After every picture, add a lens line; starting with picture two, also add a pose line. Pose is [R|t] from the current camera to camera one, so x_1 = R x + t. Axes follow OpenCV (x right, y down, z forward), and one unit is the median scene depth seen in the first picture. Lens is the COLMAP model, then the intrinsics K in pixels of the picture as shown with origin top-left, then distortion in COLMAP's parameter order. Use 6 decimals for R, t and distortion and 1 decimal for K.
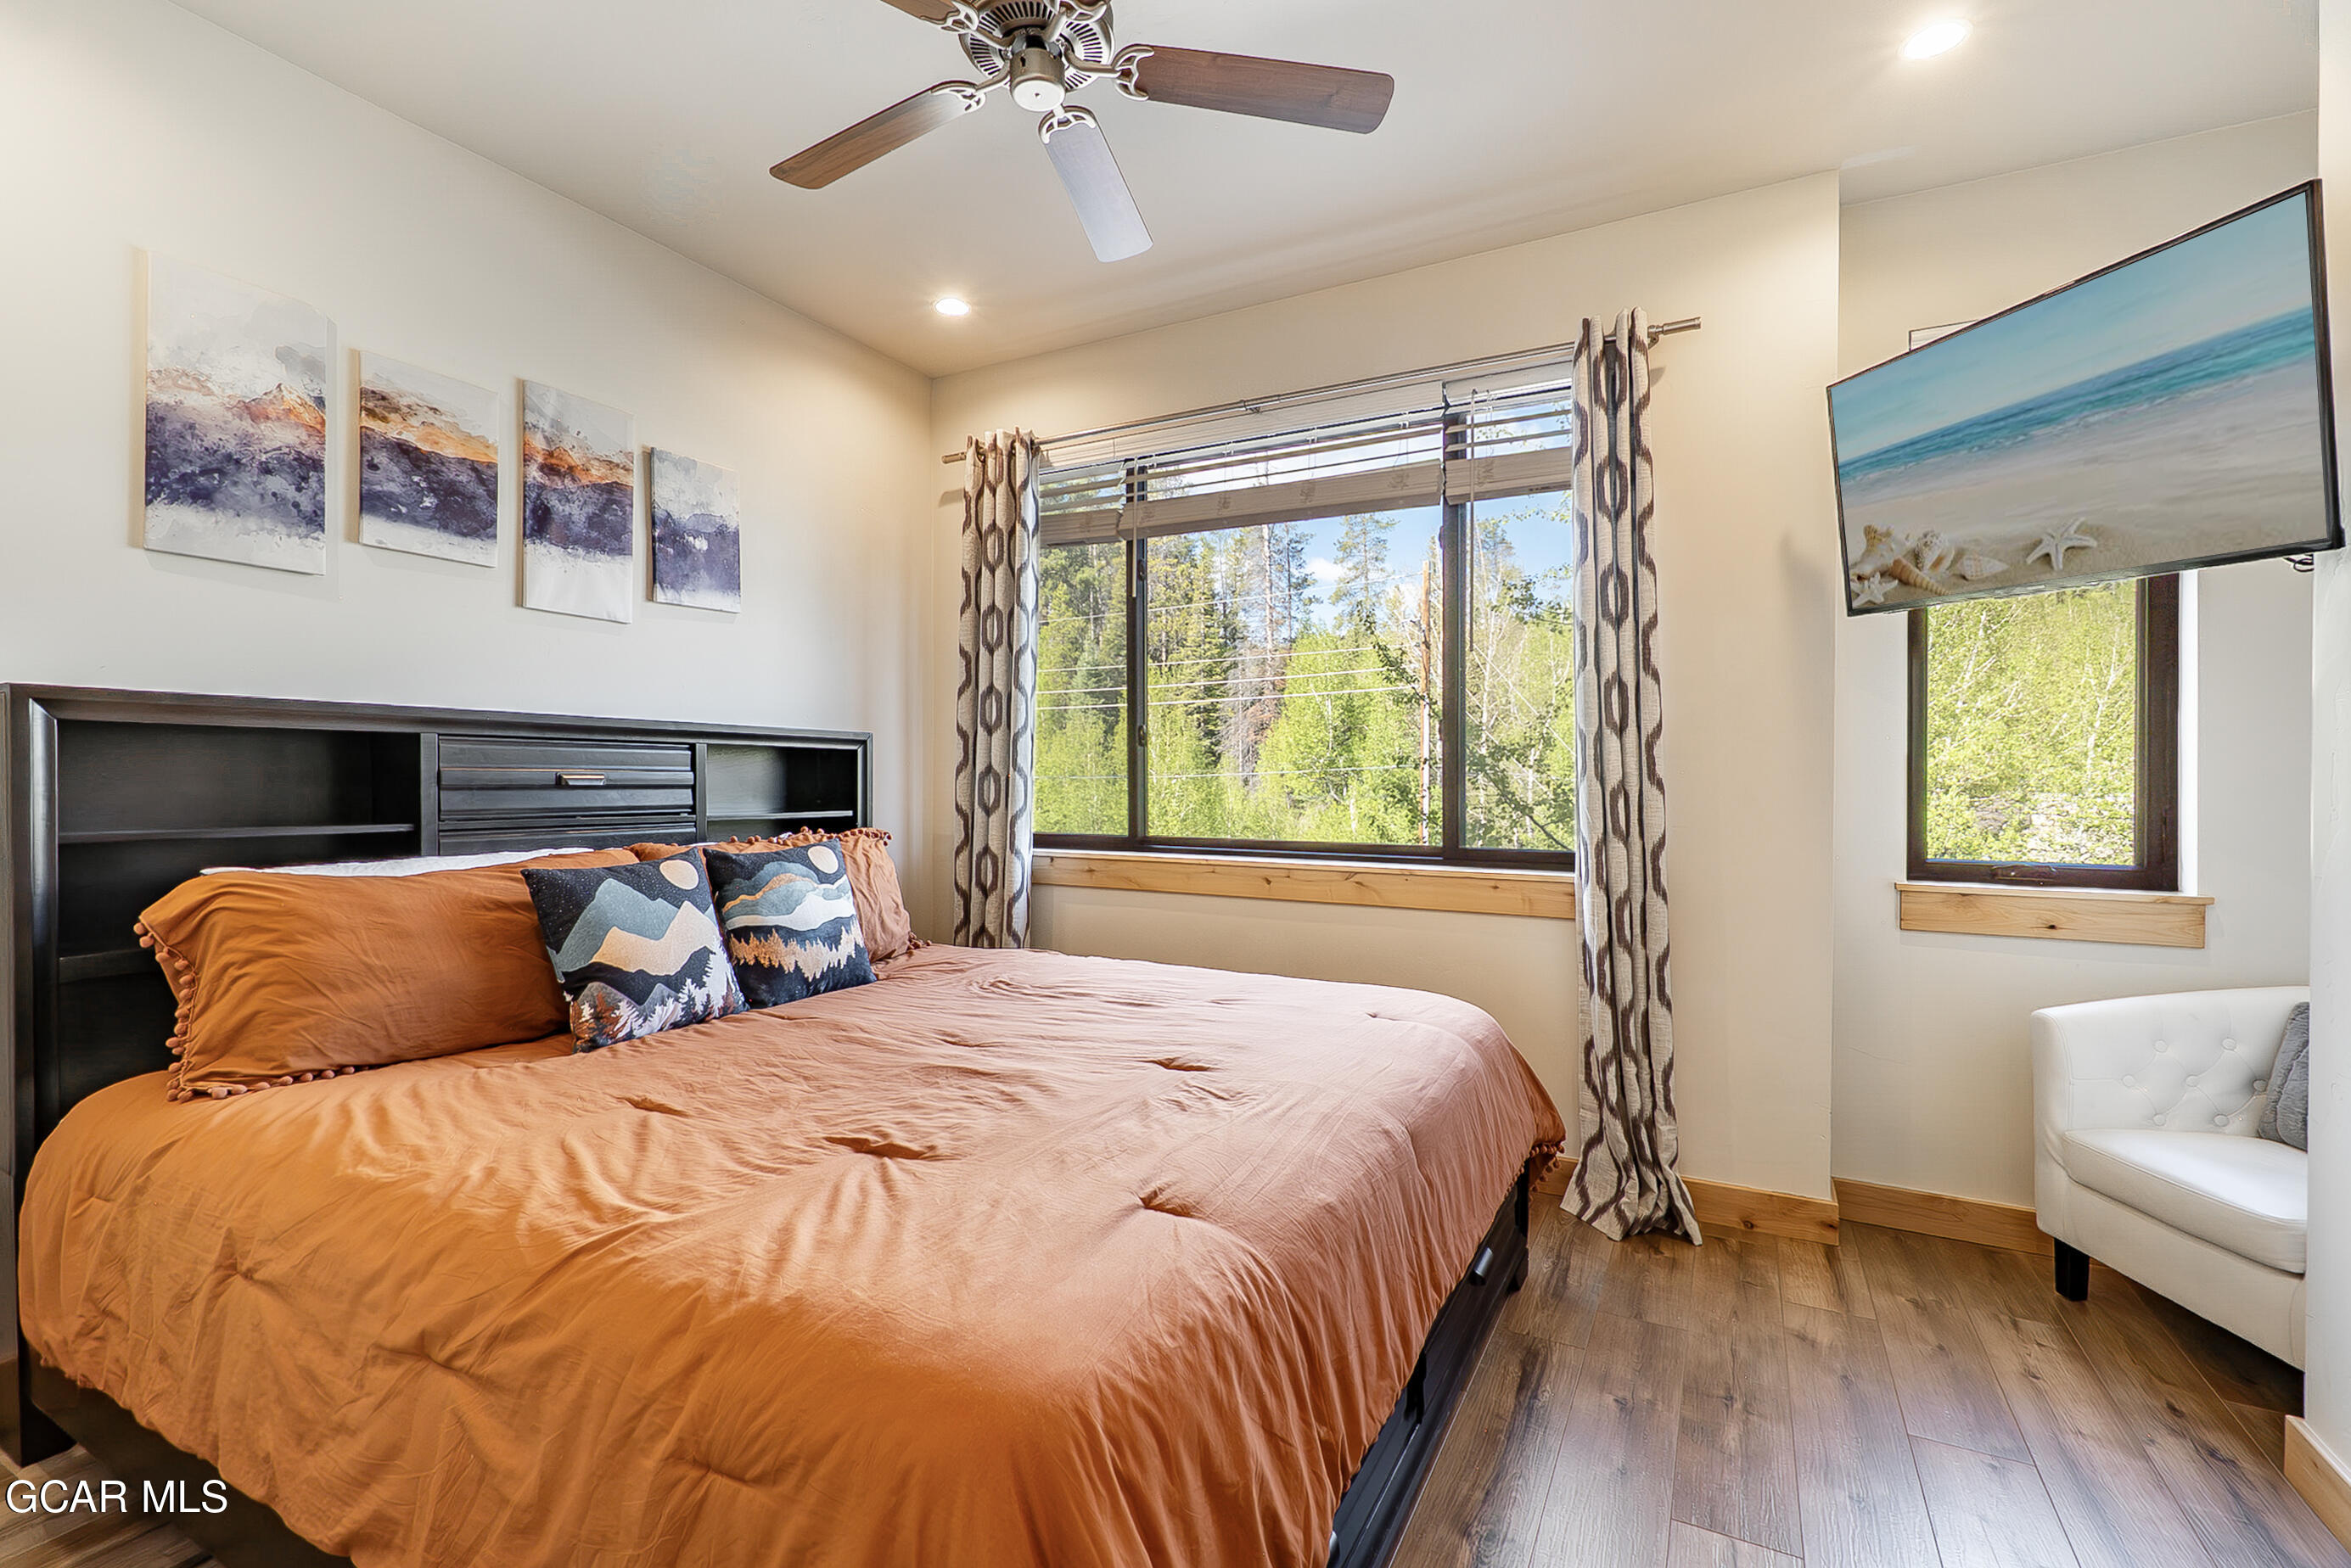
lens RADIAL K [[1051.7, 0, 1176.2], [0, 1051.7, 775.7], [0, 0, 1]] dist [0.008895, -0.001133]
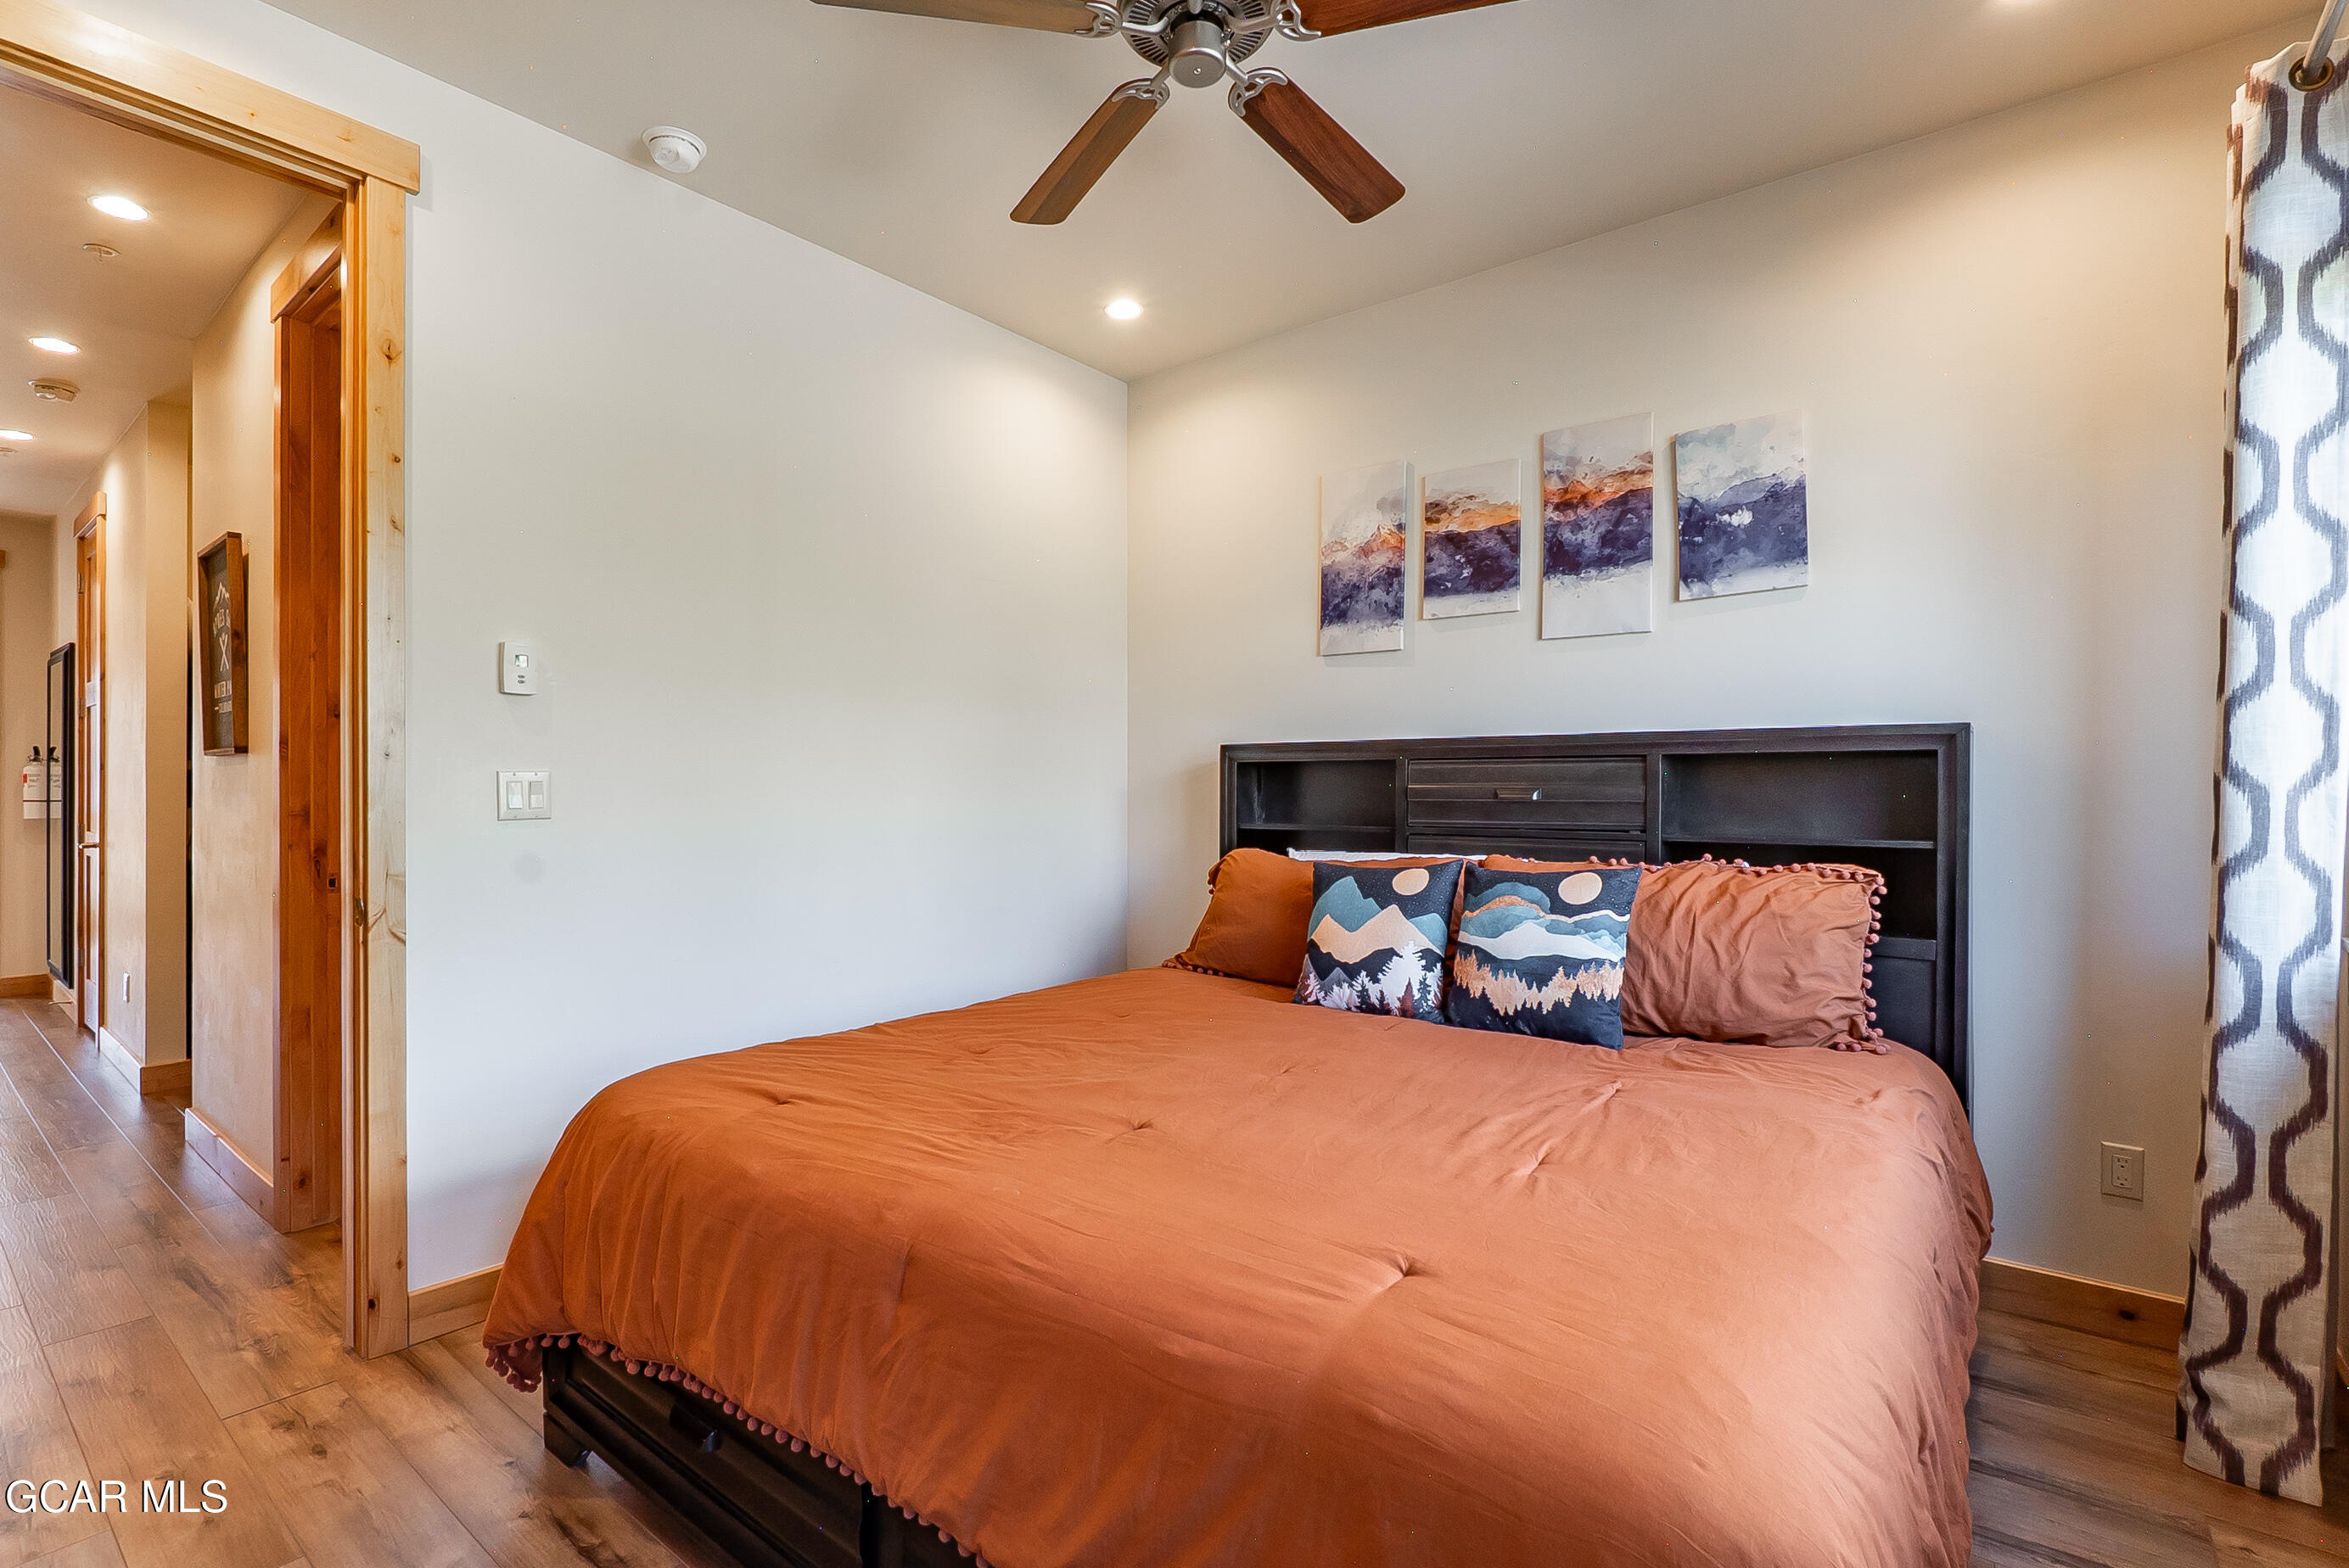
lens RADIAL K [[1103.9, 0, 1172.2], [0, 1103.9, 802.4], [0, 0, 1]] dist [-0.009104, 0.001696]
pose [[-0.182607, 0.007855, -0.983155, 0.628618], [0.002721, 0.999968, 0.007484, 0.002740], [0.983182, -0.001309, -0.182623, 0.872267]]
